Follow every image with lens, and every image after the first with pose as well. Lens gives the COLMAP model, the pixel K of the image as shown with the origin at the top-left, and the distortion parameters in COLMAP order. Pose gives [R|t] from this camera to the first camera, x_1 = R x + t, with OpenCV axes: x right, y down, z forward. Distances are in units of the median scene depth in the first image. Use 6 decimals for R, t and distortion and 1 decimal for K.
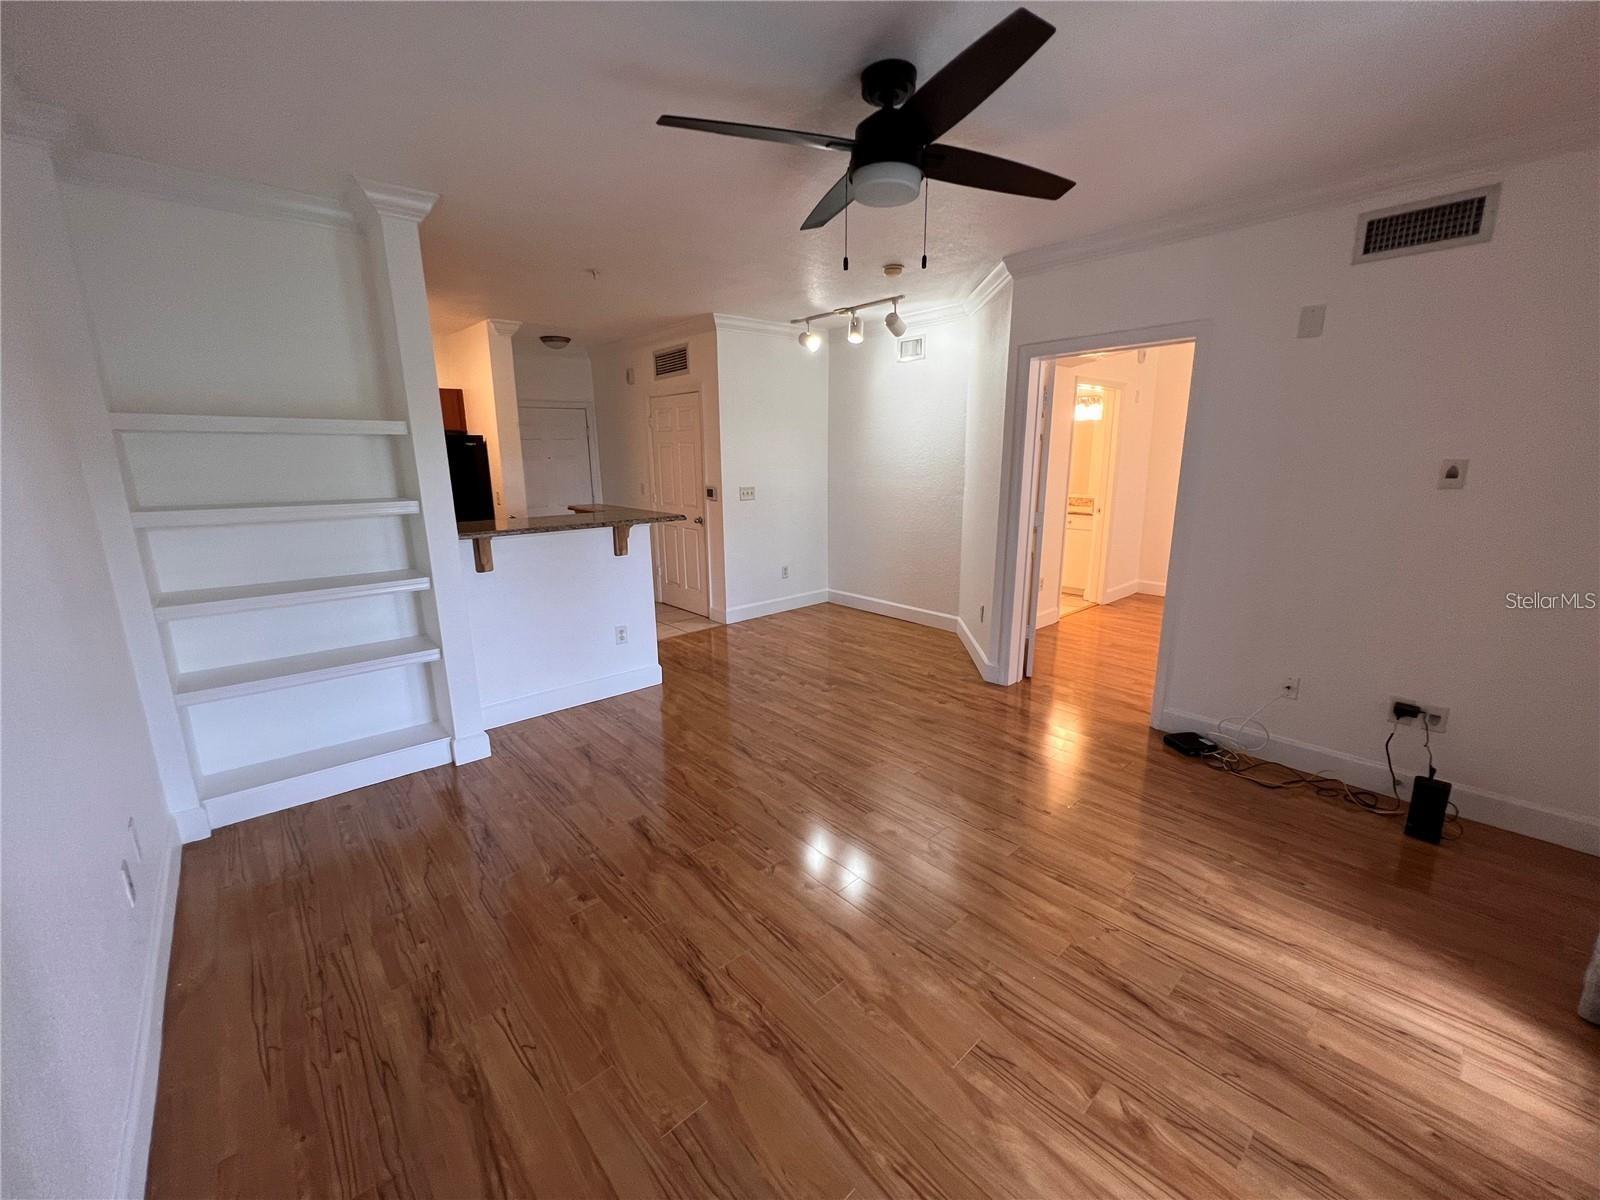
lens RADIAL K [[639.8, 0, 795.7], [0, 639.8, 594.9], [0, 0, 1]] dist [-0.002773, 0.000227]
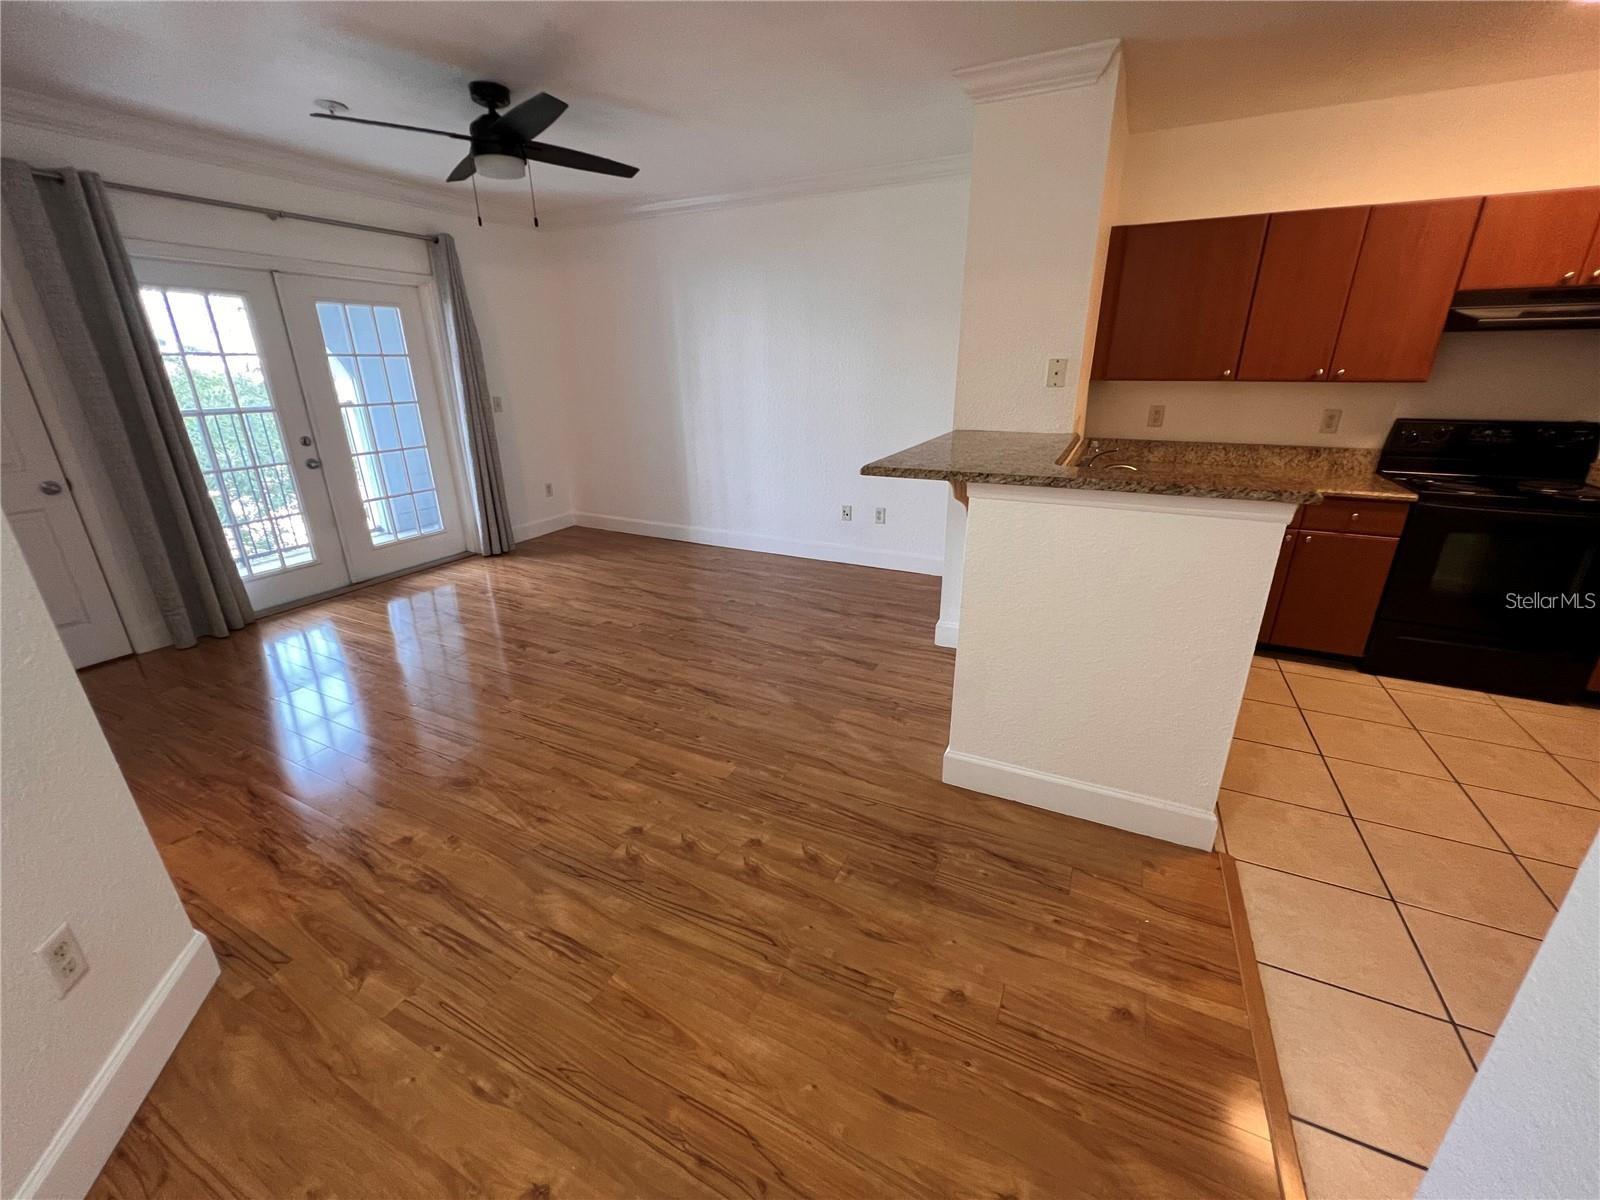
lens RADIAL K [[639.8, 0, 795.7], [0, 639.8, 594.9], [0, 0, 1]] dist [-0.002773, 0.000227]
pose [[-0.925968, 0.144822, -0.348726, 0.068639], [-0.065515, 0.847904, 0.526086, -0.252499], [0.371875, 0.509985, -0.775644, 1.172029]]
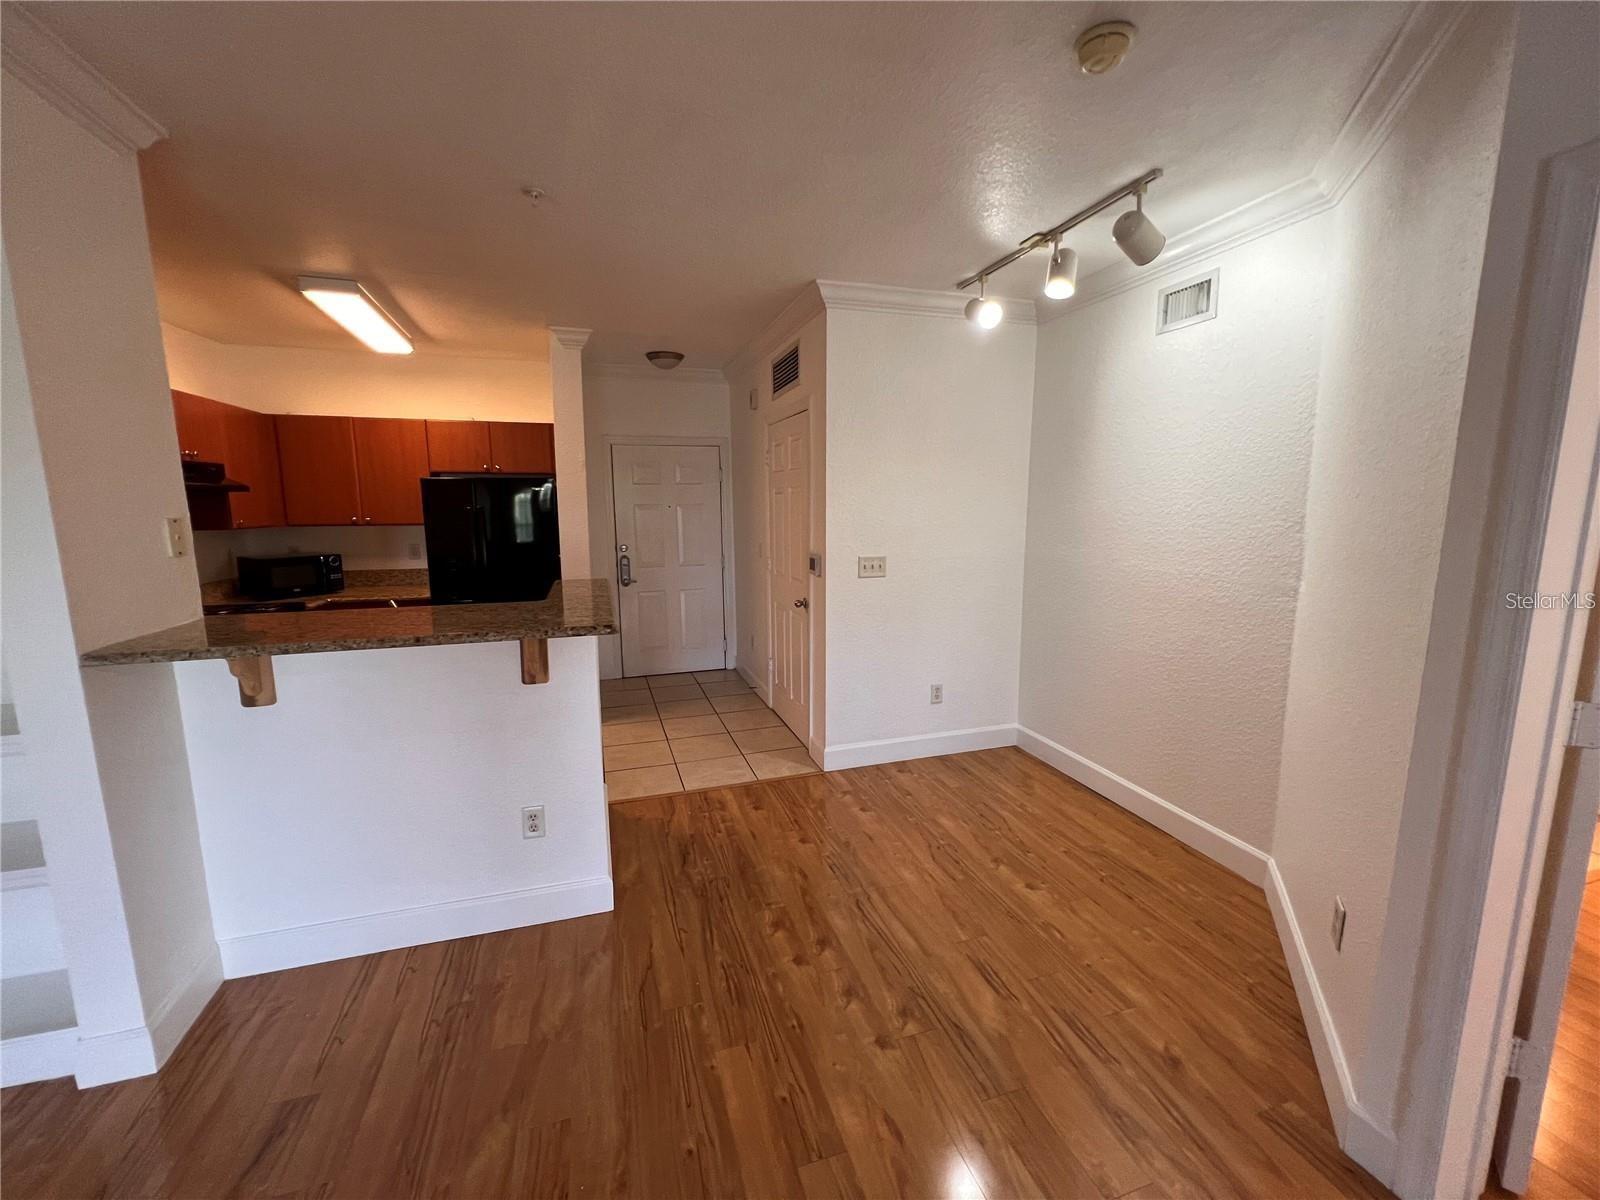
lens RADIAL K [[639.8, 0, 795.7], [0, 639.8, 594.9], [0, 0, 1]] dist [-0.002773, 0.000227]
pose [[0.913925, 0.064757, -0.400685, 0.127452], [-0.093566, 0.994216, -0.052735, -0.109113], [0.394952, 0.085686, 0.914697, 0.478581]]
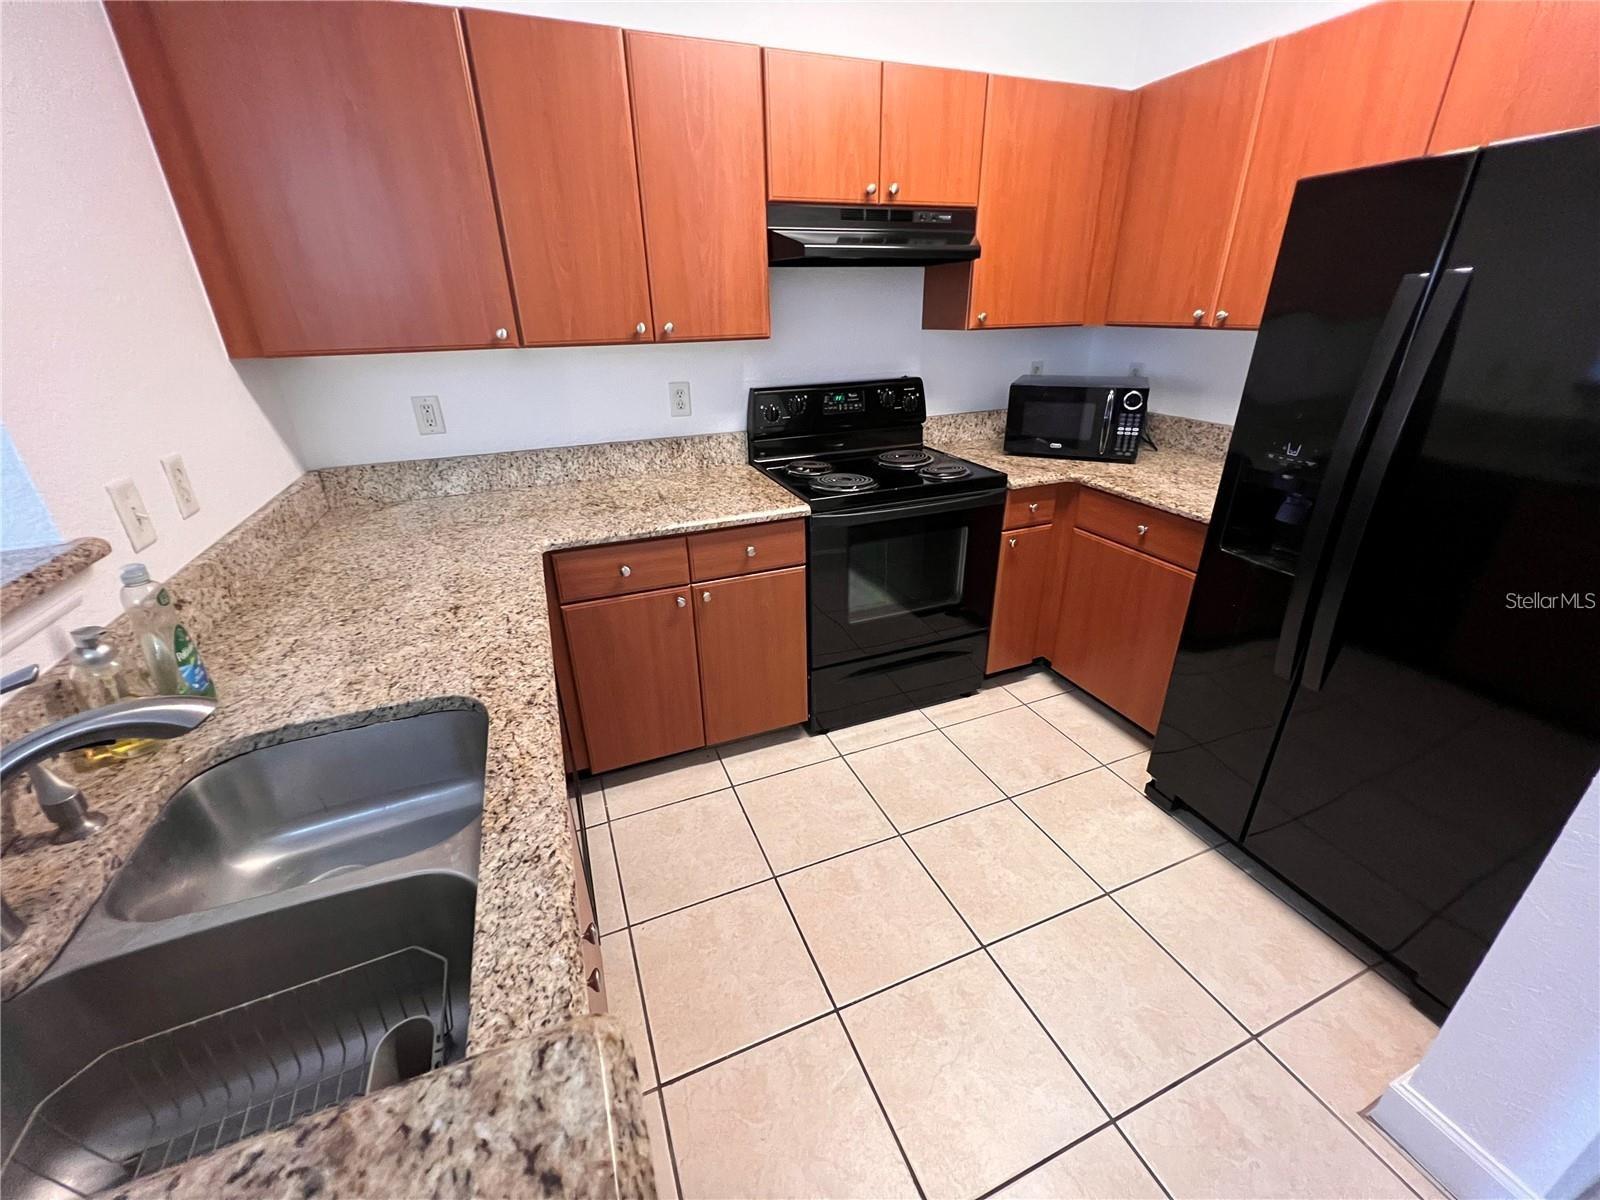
lens RADIAL K [[639.8, 0, 795.7], [0, 639.8, 594.9], [0, 0, 1]] dist [-0.002773, 0.000227]
pose [[-0.336957, 0.400692, -0.852001, -0.314054], [-0.183283, 0.859693, 0.476796, -0.201880], [0.923508, 0.316817, -0.216239, 0.976984]]
